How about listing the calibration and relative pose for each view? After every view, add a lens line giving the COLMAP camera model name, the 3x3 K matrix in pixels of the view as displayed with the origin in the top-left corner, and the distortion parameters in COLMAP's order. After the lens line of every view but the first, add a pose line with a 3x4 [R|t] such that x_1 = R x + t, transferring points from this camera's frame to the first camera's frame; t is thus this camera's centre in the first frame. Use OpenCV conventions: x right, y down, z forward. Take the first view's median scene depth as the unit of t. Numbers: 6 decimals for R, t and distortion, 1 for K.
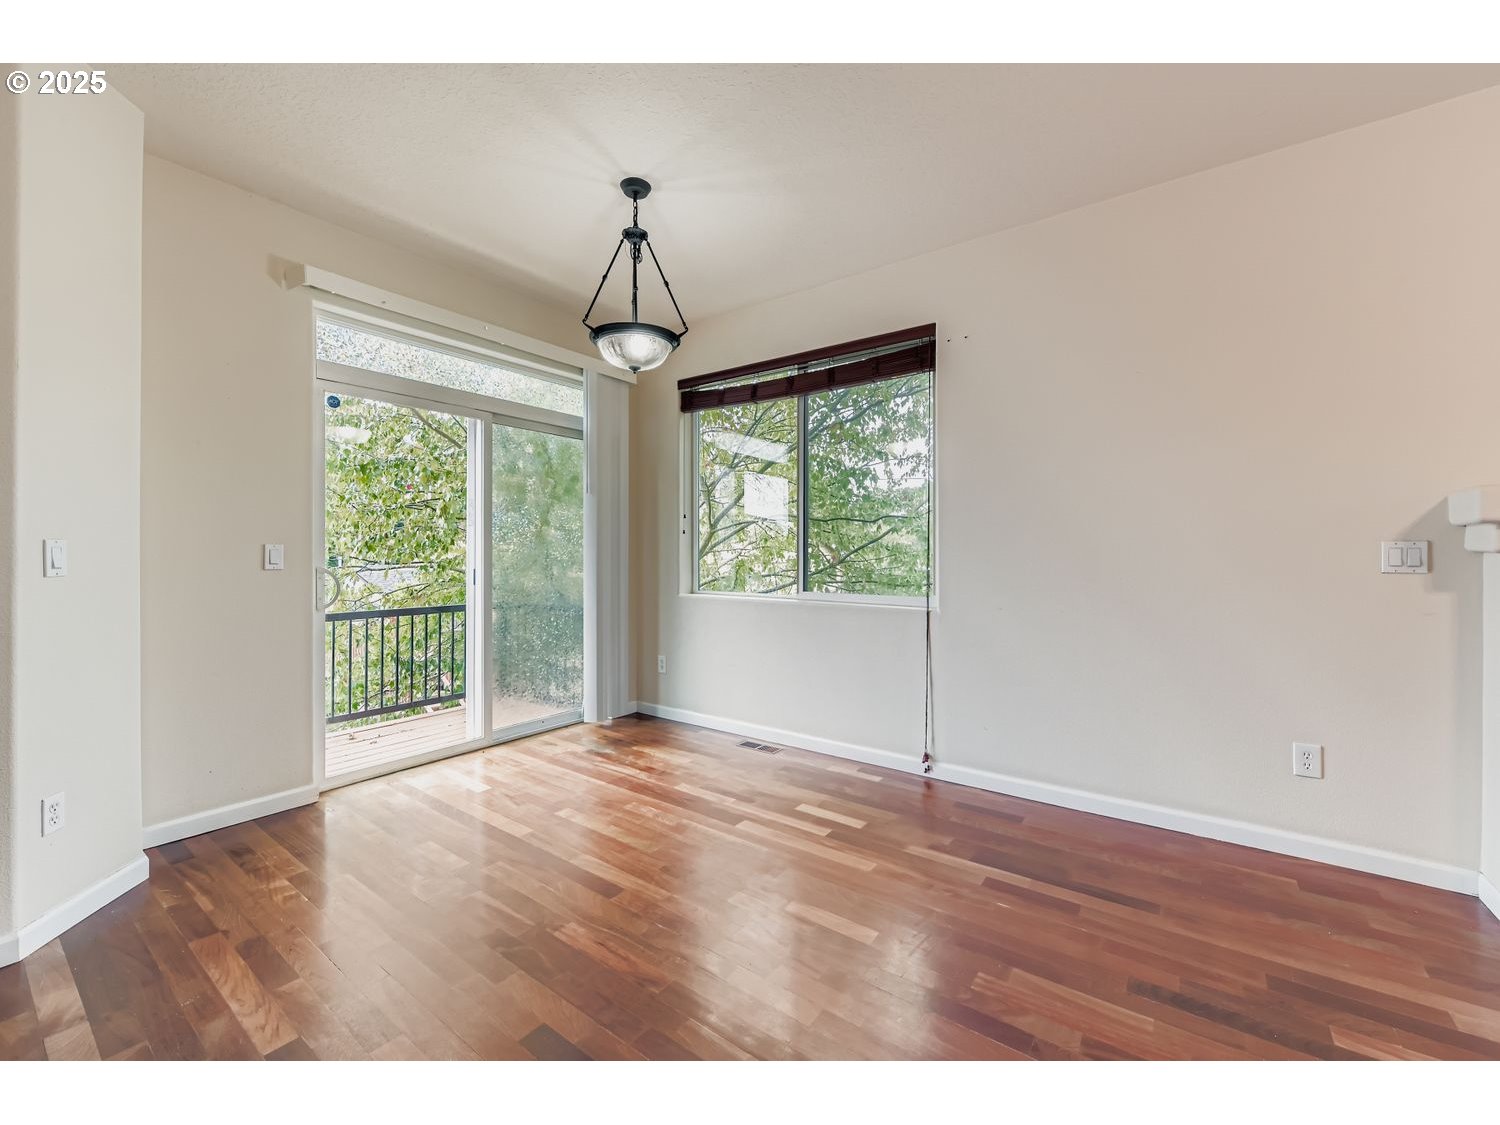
lens RADIAL K [[606.3, 0, 749.0], [0, 606.3, 553.0], [0, 0, 1]] dist [-0.007639, 0.000076]
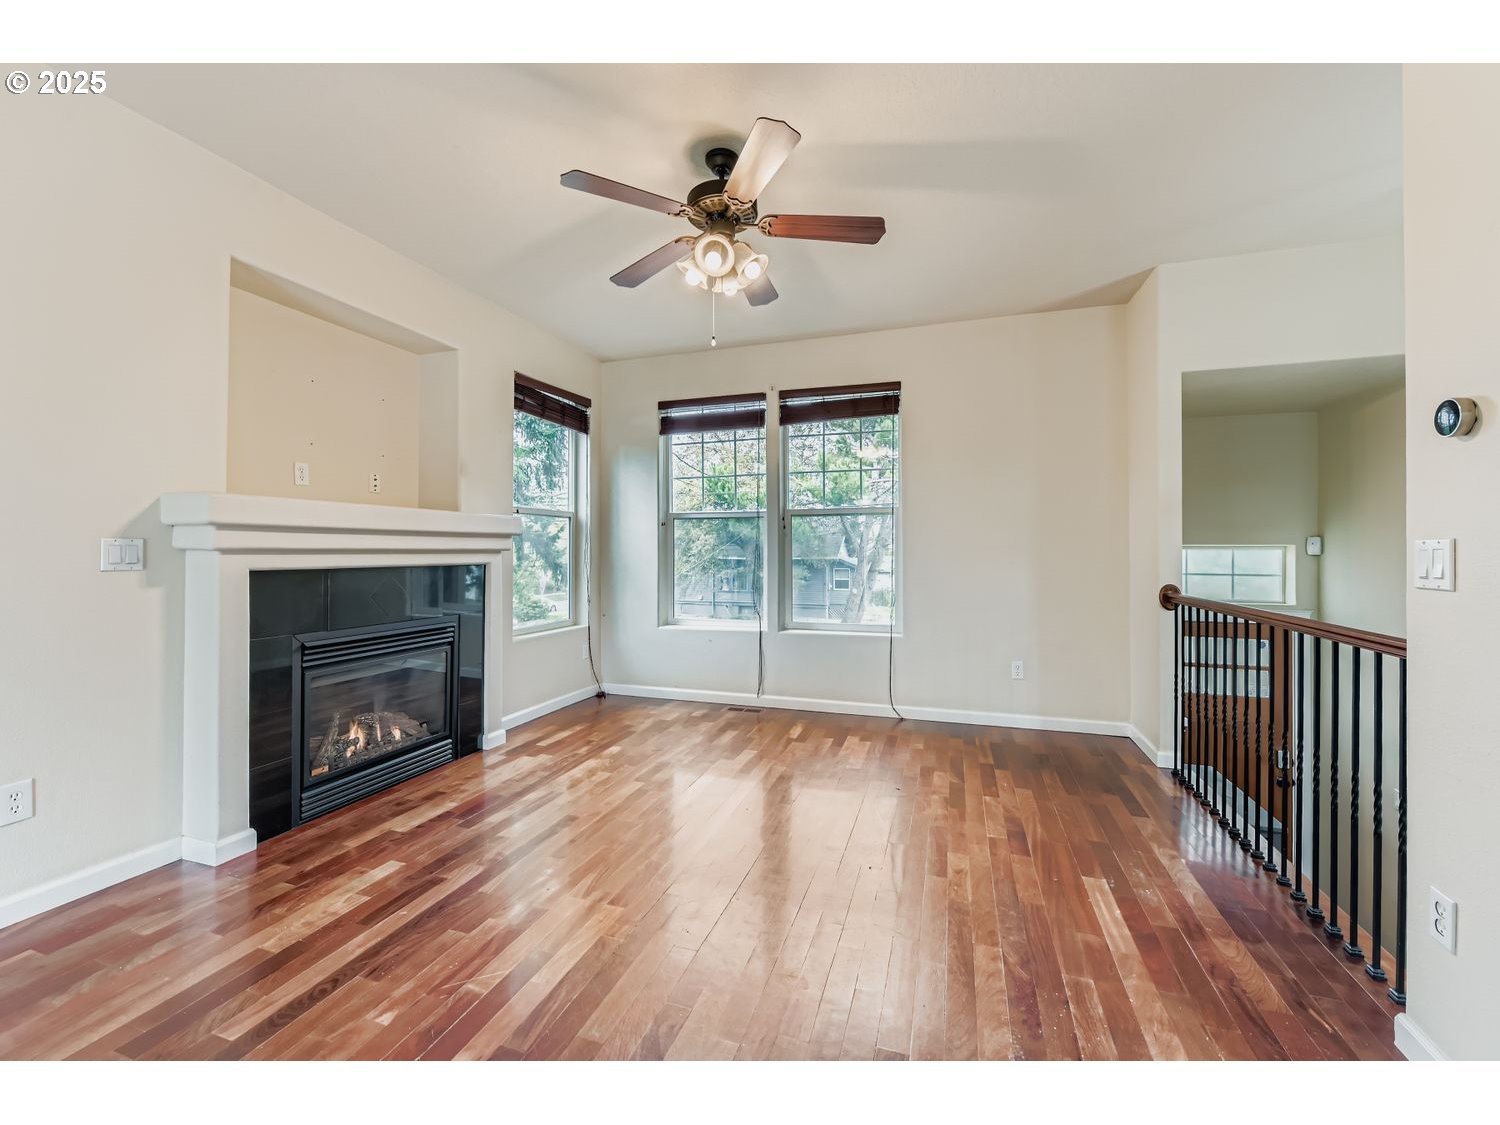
lens RADIAL K [[614.1, 0, 747.6], [0, 614.1, 557.3], [0, 0, 1]] dist [-0.007613, -0.000038]
pose [[-0.307906, -0.010827, 0.951355, -0.610775], [-0.013825, 0.999881, 0.006905, -0.032851], [-0.951316, -0.011026, -0.308019, 1.184588]]
